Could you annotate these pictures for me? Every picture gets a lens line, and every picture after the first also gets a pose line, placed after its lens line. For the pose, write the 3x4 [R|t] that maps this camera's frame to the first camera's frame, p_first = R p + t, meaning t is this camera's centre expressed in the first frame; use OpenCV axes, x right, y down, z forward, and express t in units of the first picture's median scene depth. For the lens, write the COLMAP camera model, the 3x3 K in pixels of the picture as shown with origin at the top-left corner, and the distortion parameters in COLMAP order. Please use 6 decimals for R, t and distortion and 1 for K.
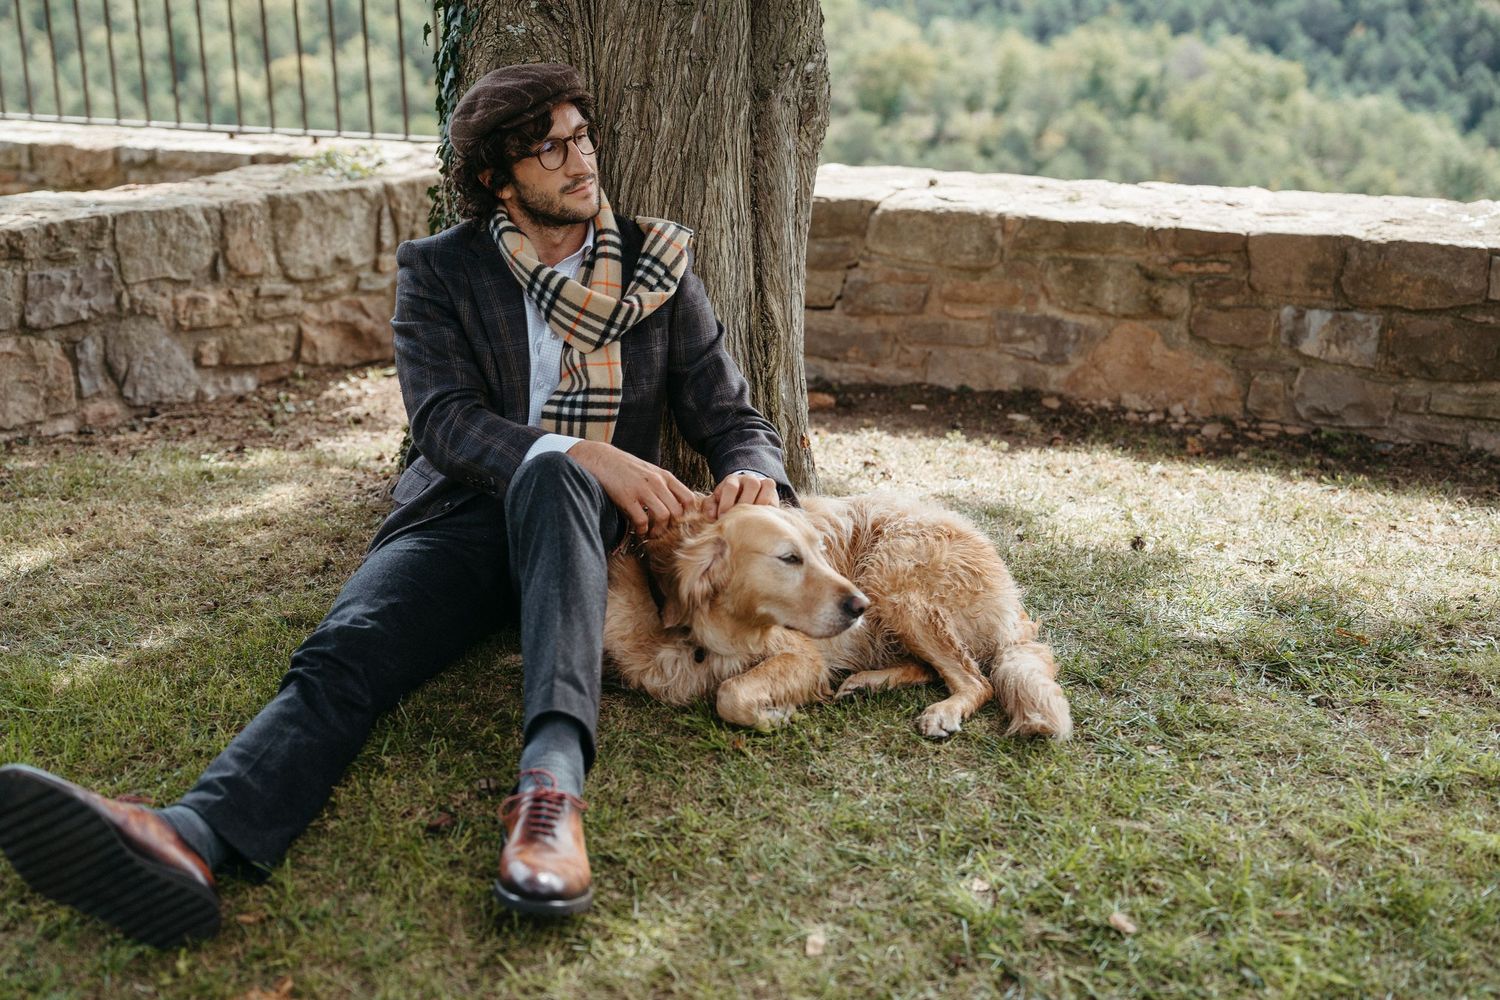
lens RADIAL K [[1788.4, 0, 670.6], [0, 1788.4, 547.9], [0, 0, 1]] dist [0.079511, -0.027742]
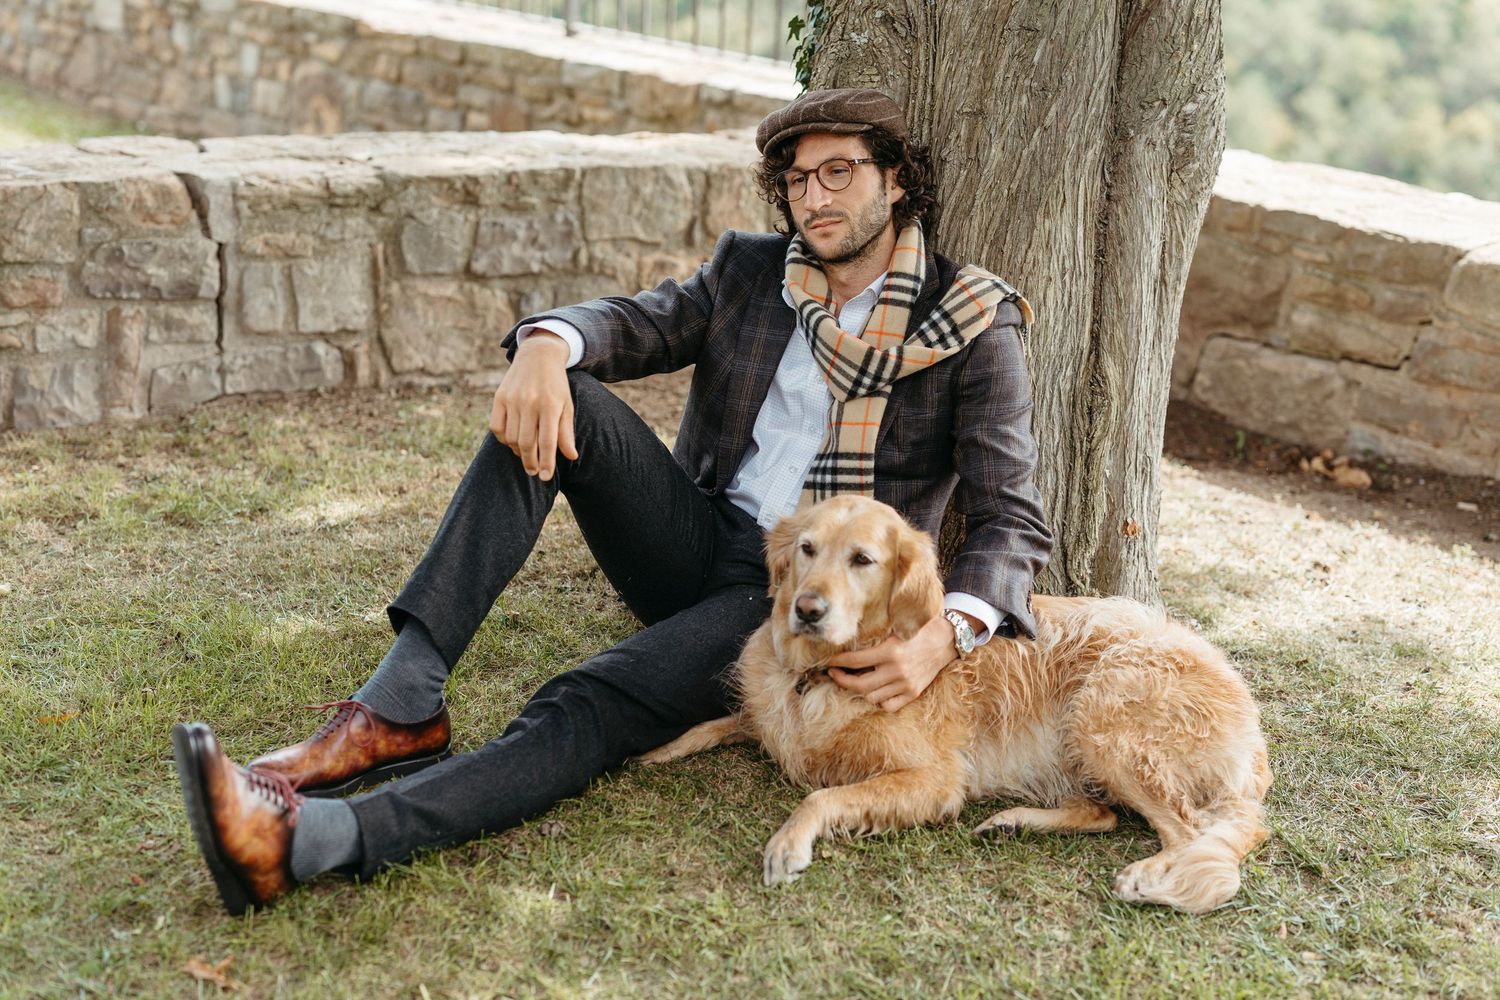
lens RADIAL K [[2209.6, 0, 785.5], [0, 2209.6, 502.9], [0, 0, 1]] dist [-0.006790, 0.037086]
pose [[0.923854, 0.166896, -0.344440, 0.222446], [-0.174166, 0.984666, 0.009967, -0.040864], [0.340822, 0.050782, 0.938755, -0.048770]]
